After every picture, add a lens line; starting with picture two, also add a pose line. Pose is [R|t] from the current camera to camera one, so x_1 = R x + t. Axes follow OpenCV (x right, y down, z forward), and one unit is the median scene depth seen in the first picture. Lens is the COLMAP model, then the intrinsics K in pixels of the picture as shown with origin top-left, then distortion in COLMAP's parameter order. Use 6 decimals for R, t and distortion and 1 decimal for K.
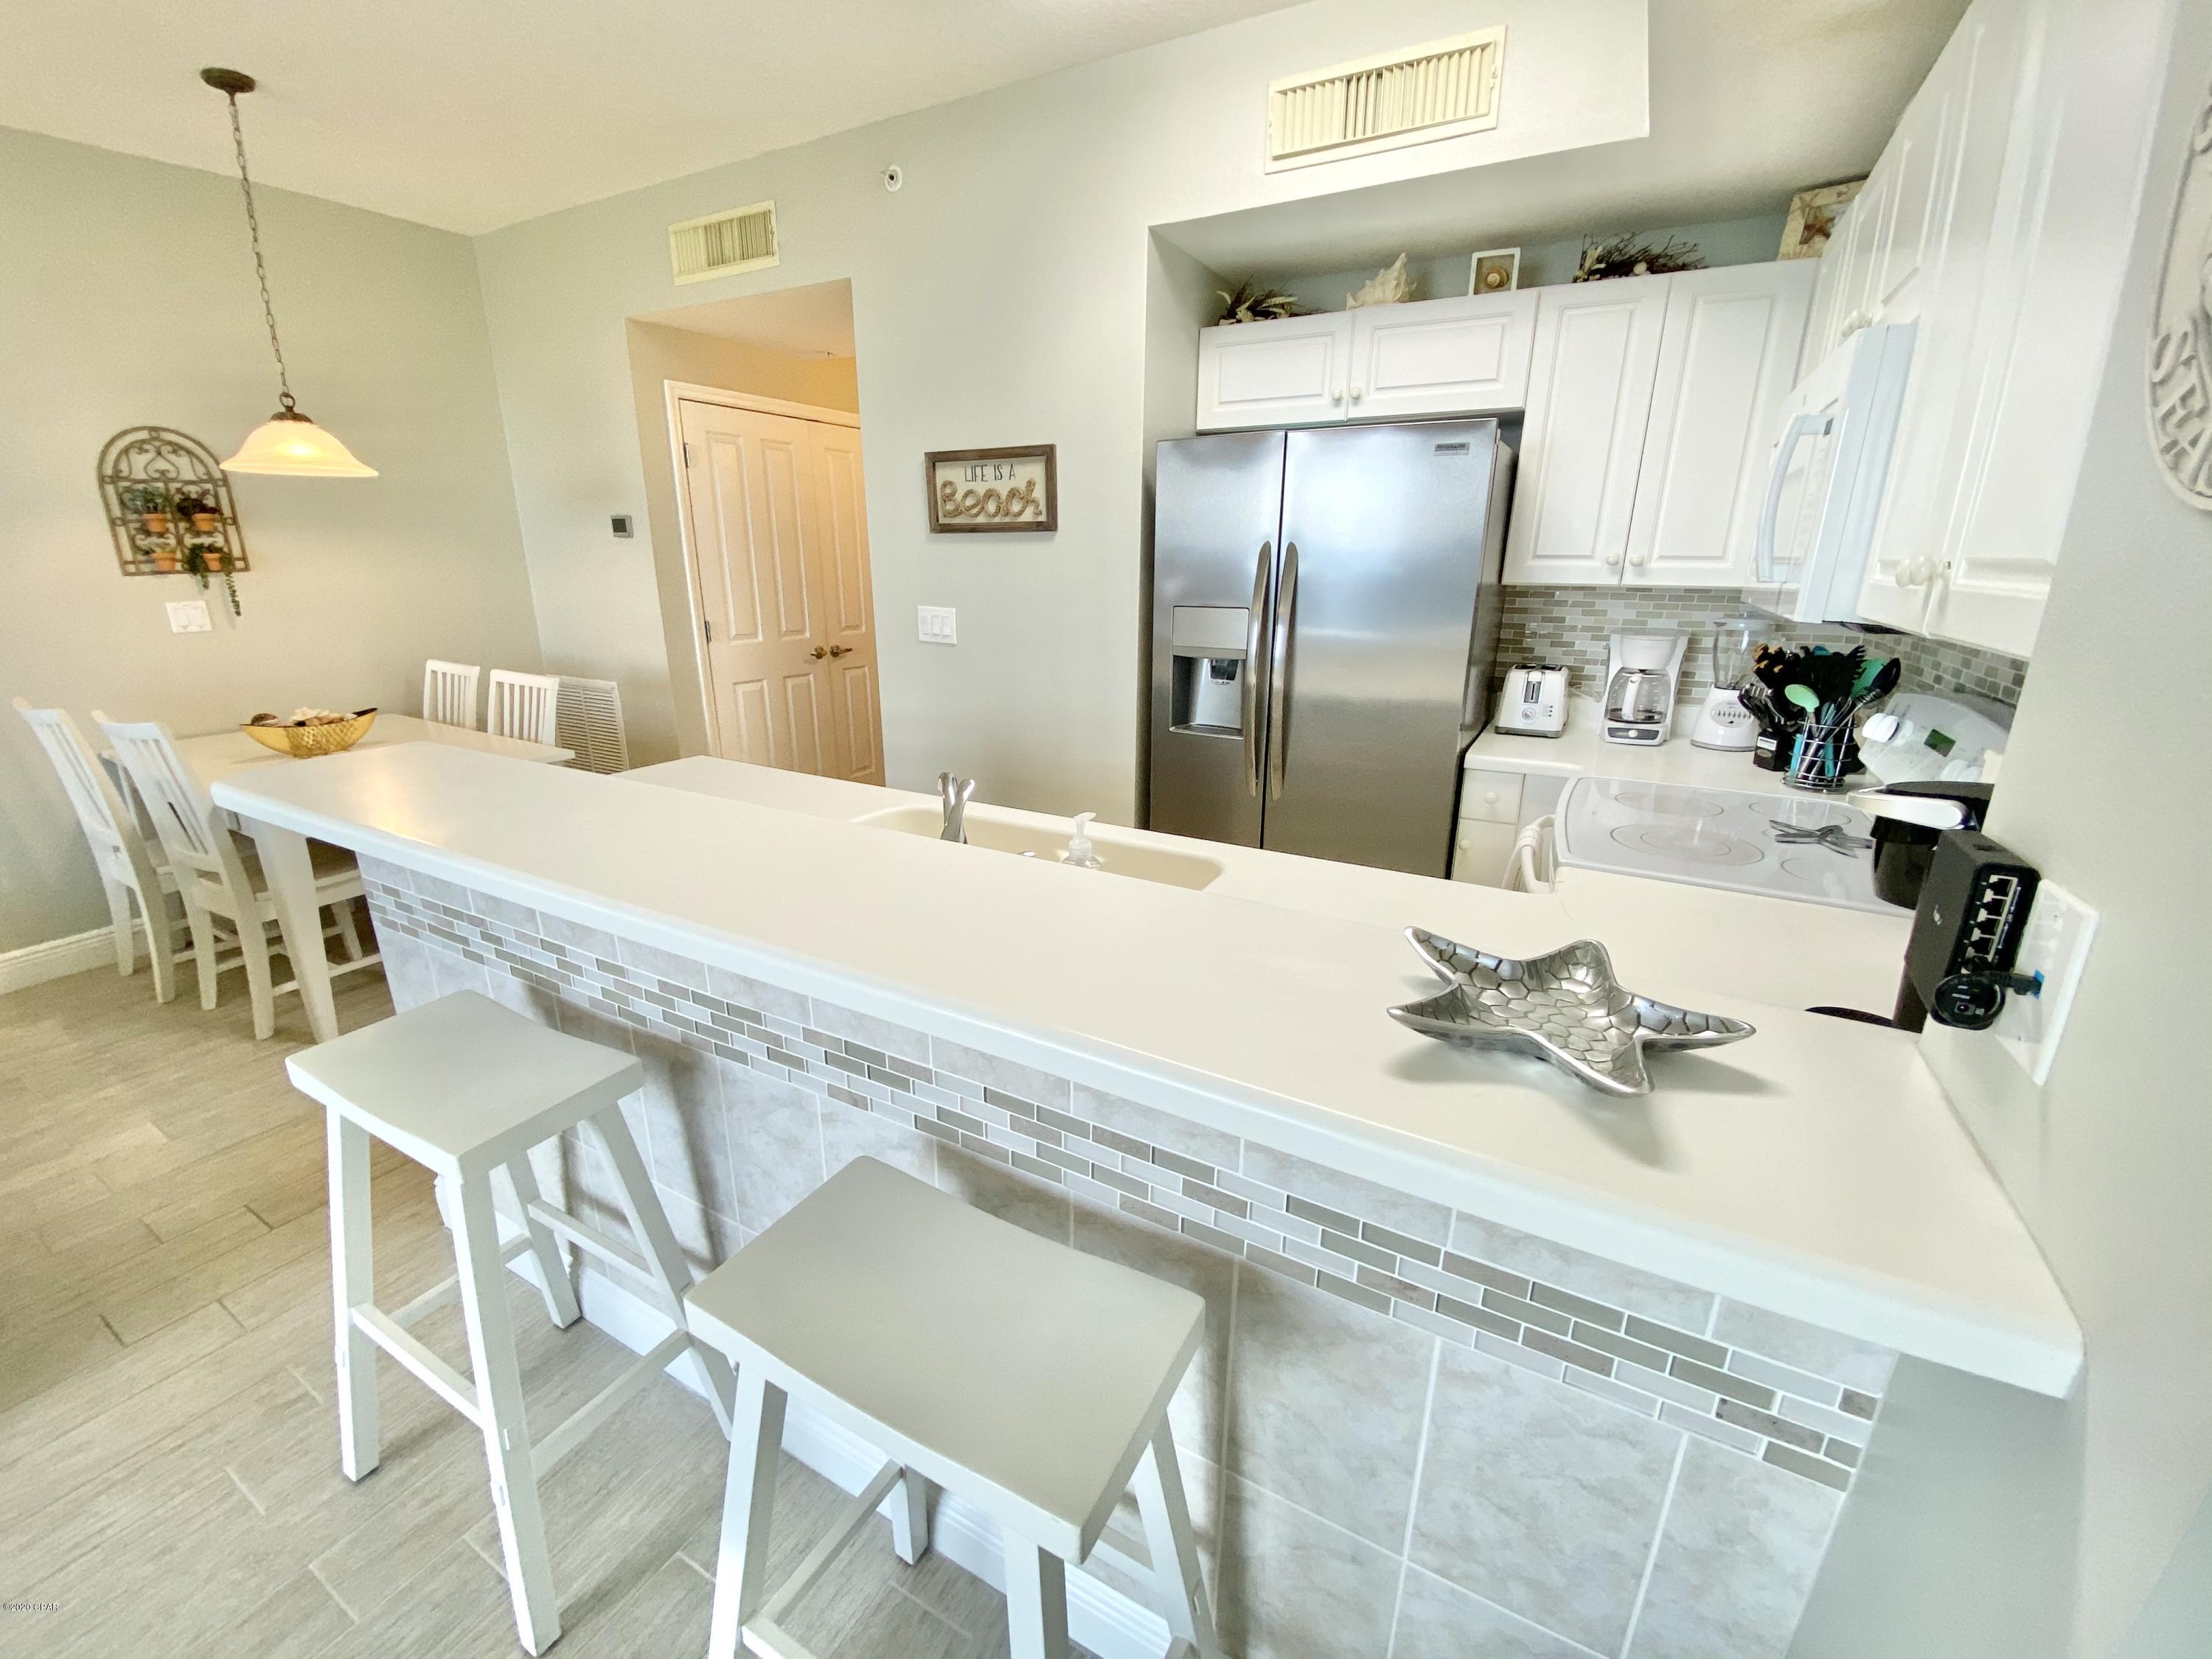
lens RADIAL K [[904.8, 0, 1076.7], [0, 904.8, 839.6], [0, 0, 1]] dist [0.011414, -0.016407]
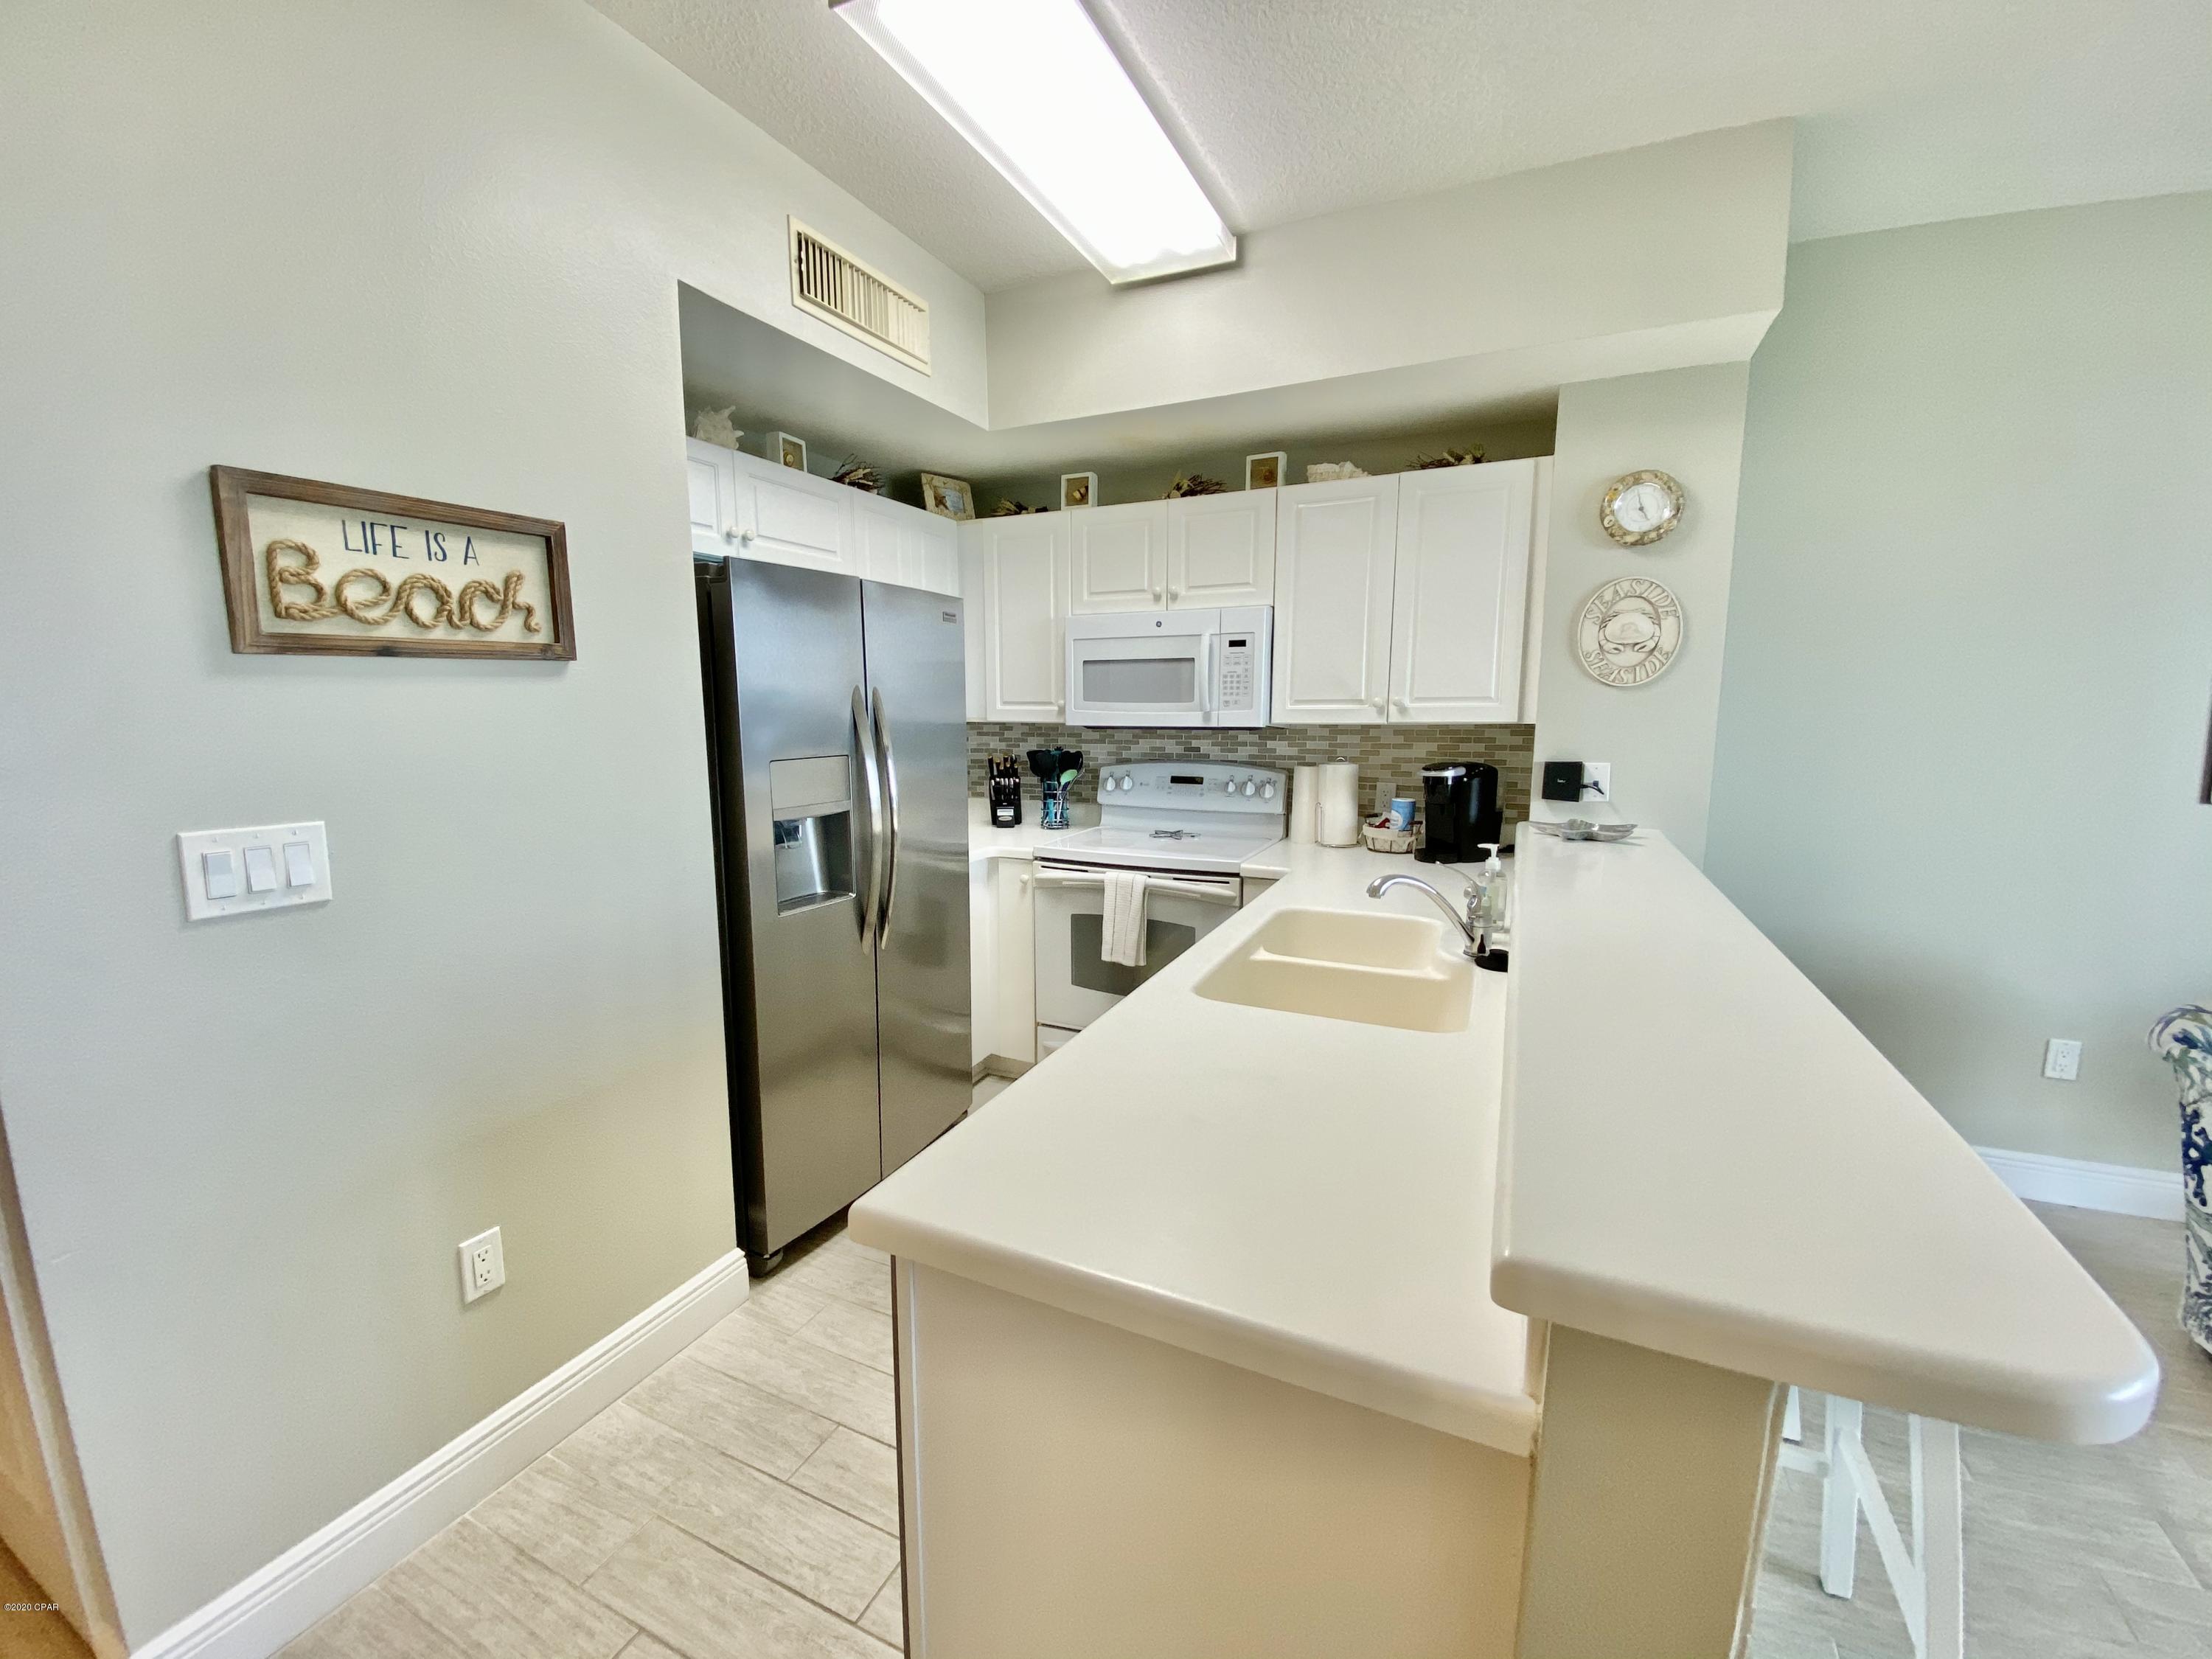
lens RADIAL K [[904.8, 0, 1097.2], [0, 904.8, 828.8], [0, 0, 1]] dist [0.011414, -0.016407]
pose [[-0.082881, -0.144447, 0.986035, -0.606167], [0.299253, 0.940169, 0.162882, -0.215652], [-0.950567, 0.308574, -0.034696, 0.674835]]
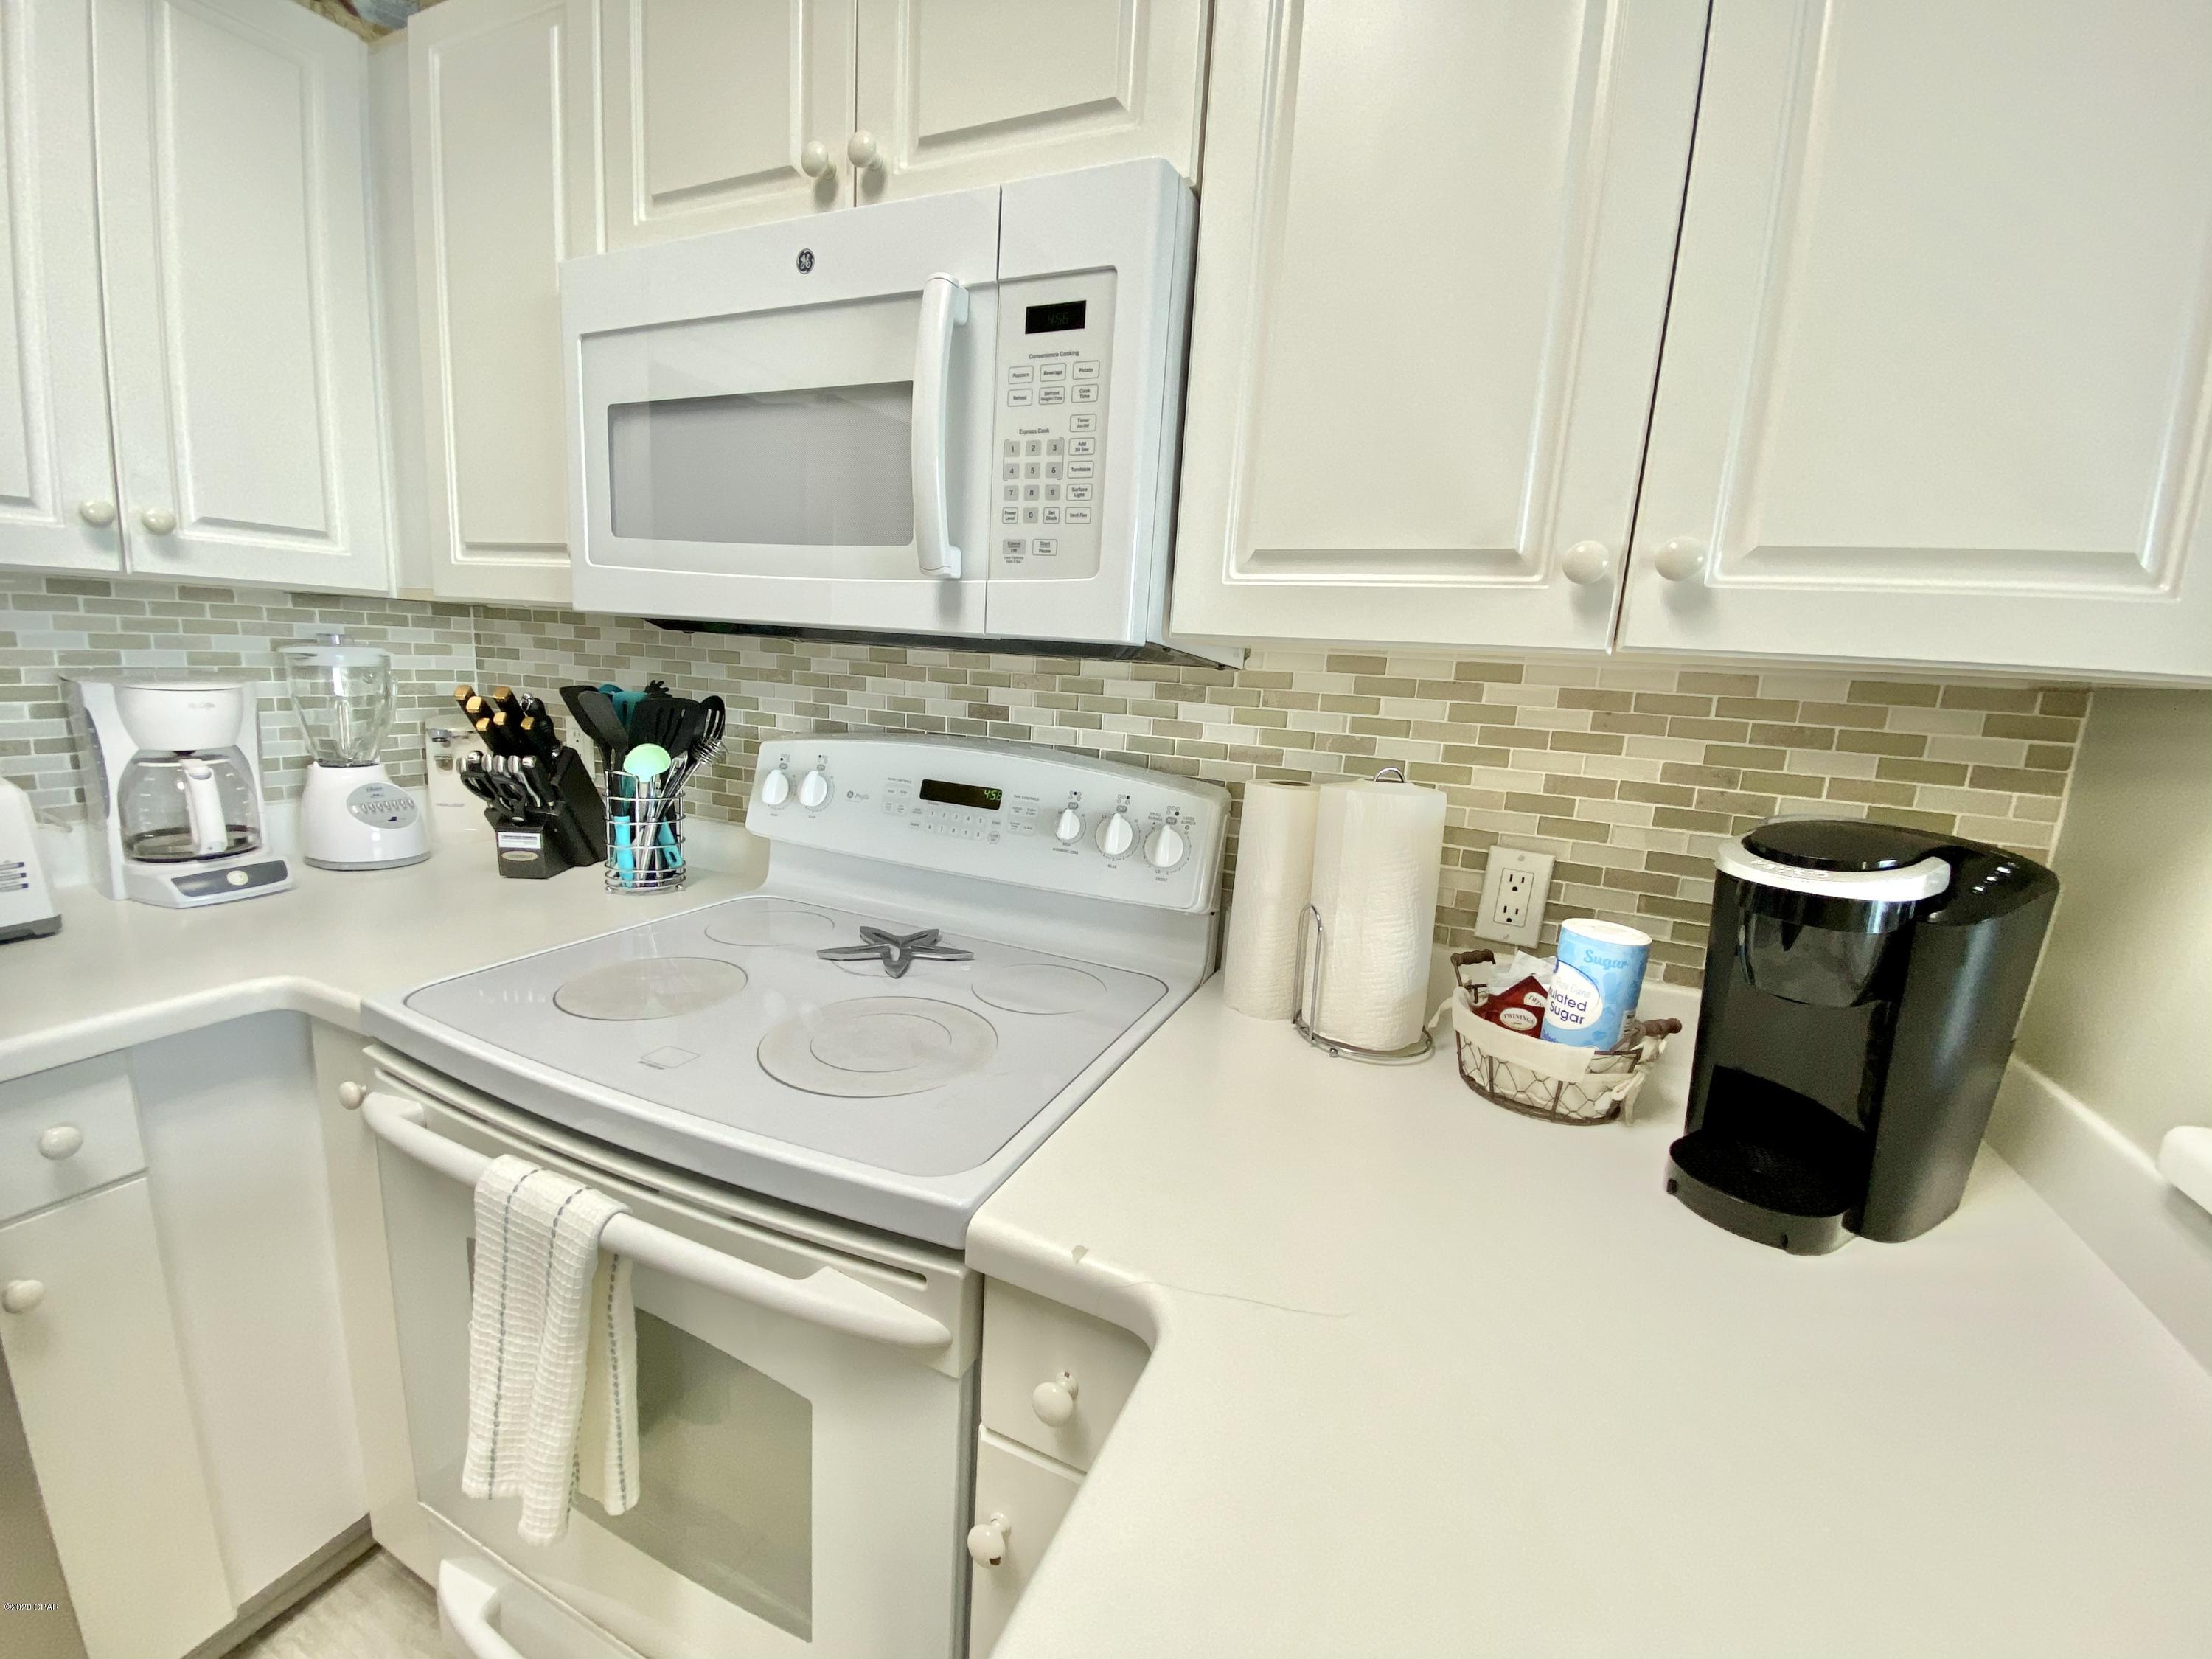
lens RADIAL K [[904.8, 0, 1094.7], [0, 904.8, 841.7], [0, 0, 1]] dist [0.011414, -0.016407]
pose [[-0.082686, -0.205610, 0.975135, 0.082946], [0.235811, 0.946662, 0.219601, -0.112648], [-0.968275, 0.248105, -0.029790, 0.470894]]
